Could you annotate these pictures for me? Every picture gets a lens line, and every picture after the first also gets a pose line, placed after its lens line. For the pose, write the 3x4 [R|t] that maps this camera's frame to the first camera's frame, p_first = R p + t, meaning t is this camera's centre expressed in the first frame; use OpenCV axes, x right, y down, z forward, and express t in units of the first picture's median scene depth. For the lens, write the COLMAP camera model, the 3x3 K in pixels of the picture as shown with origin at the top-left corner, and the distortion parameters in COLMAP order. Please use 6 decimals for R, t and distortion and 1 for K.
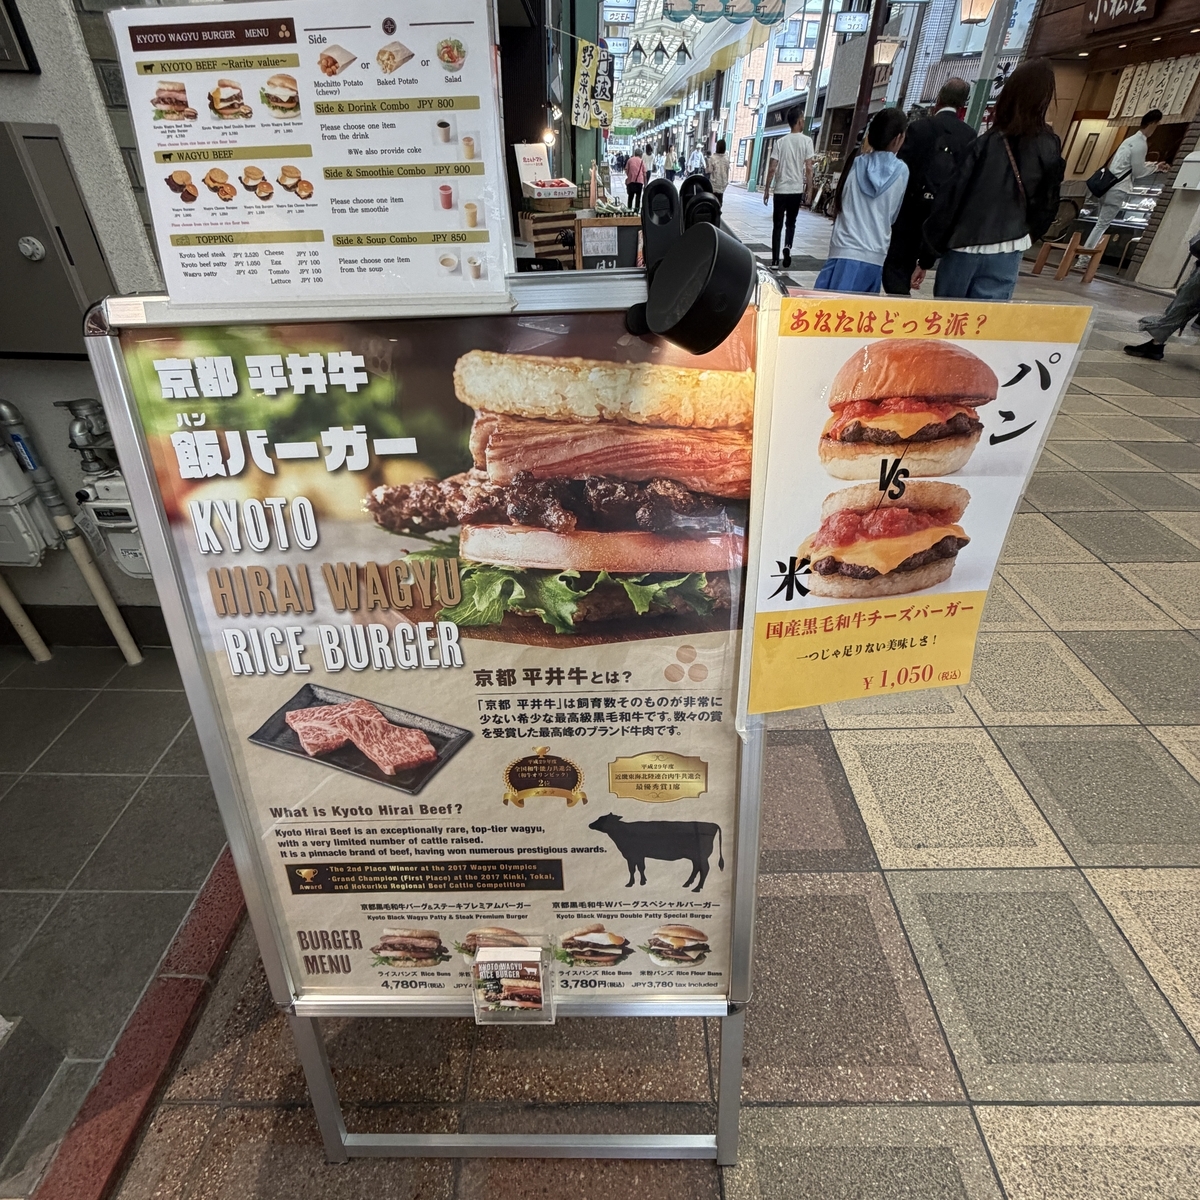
lens RADIAL K [[644.1, 0, 602.7], [0, 644.1, 600.5], [0, 0, 1]] dist [0.002969, 0.001132]
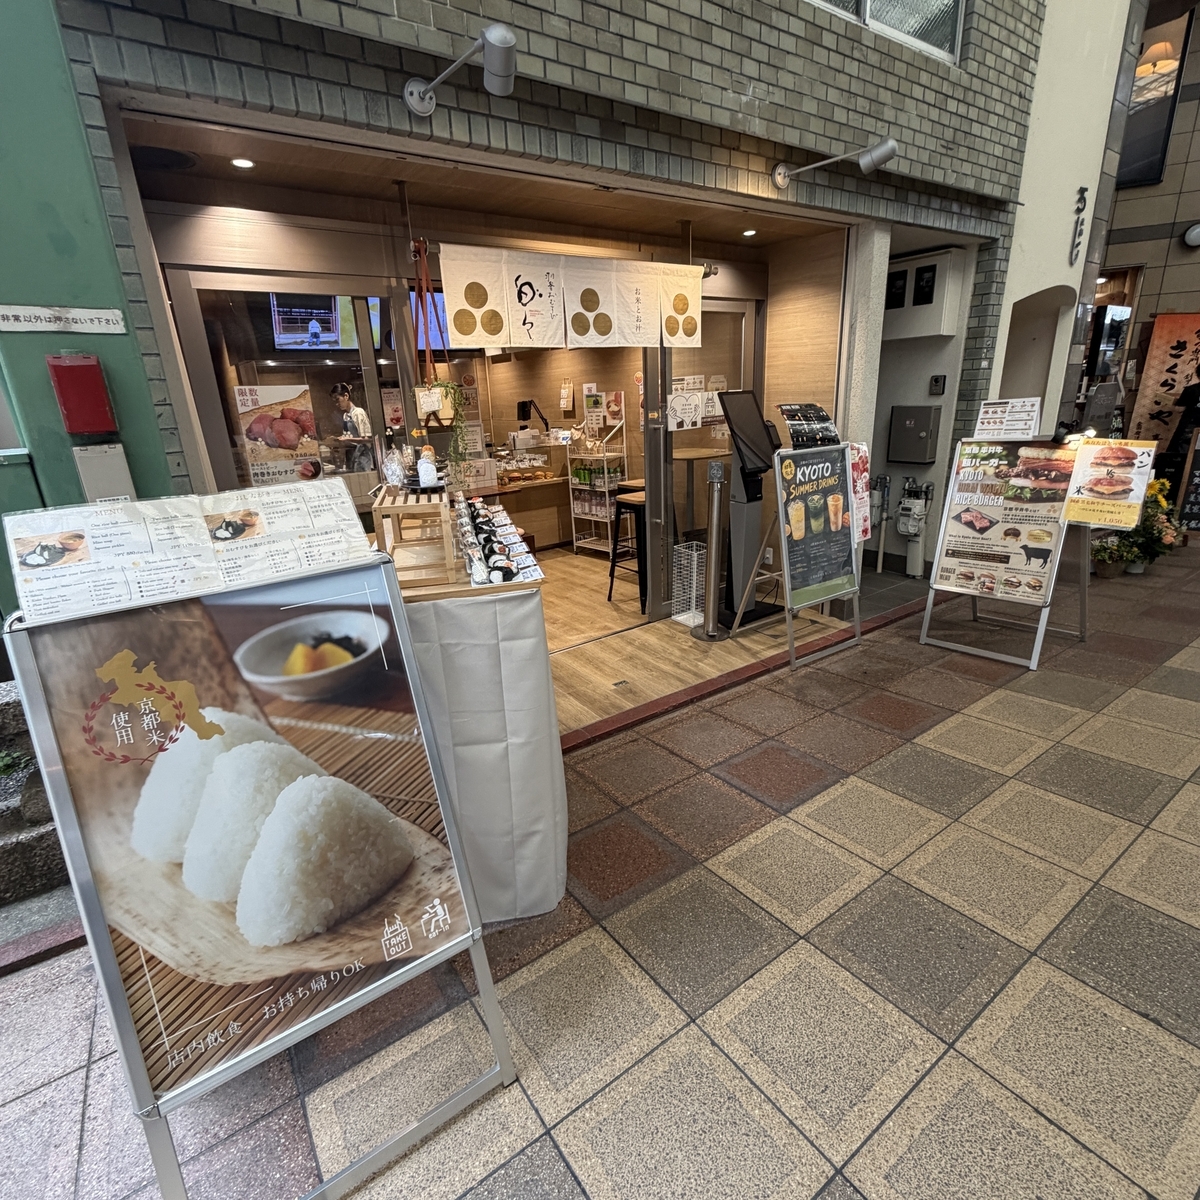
lens RADIAL K [[644.1, 0, 596.7], [0, 644.1, 603.7], [0, 0, 1]] dist [0.002969, 0.001132]
pose [[0.585161, 0.211463, -0.782860, 2.130065], [-0.411368, 0.909368, -0.061849, 2.520945], [0.698830, 0.358236, 0.619116, -4.248348]]
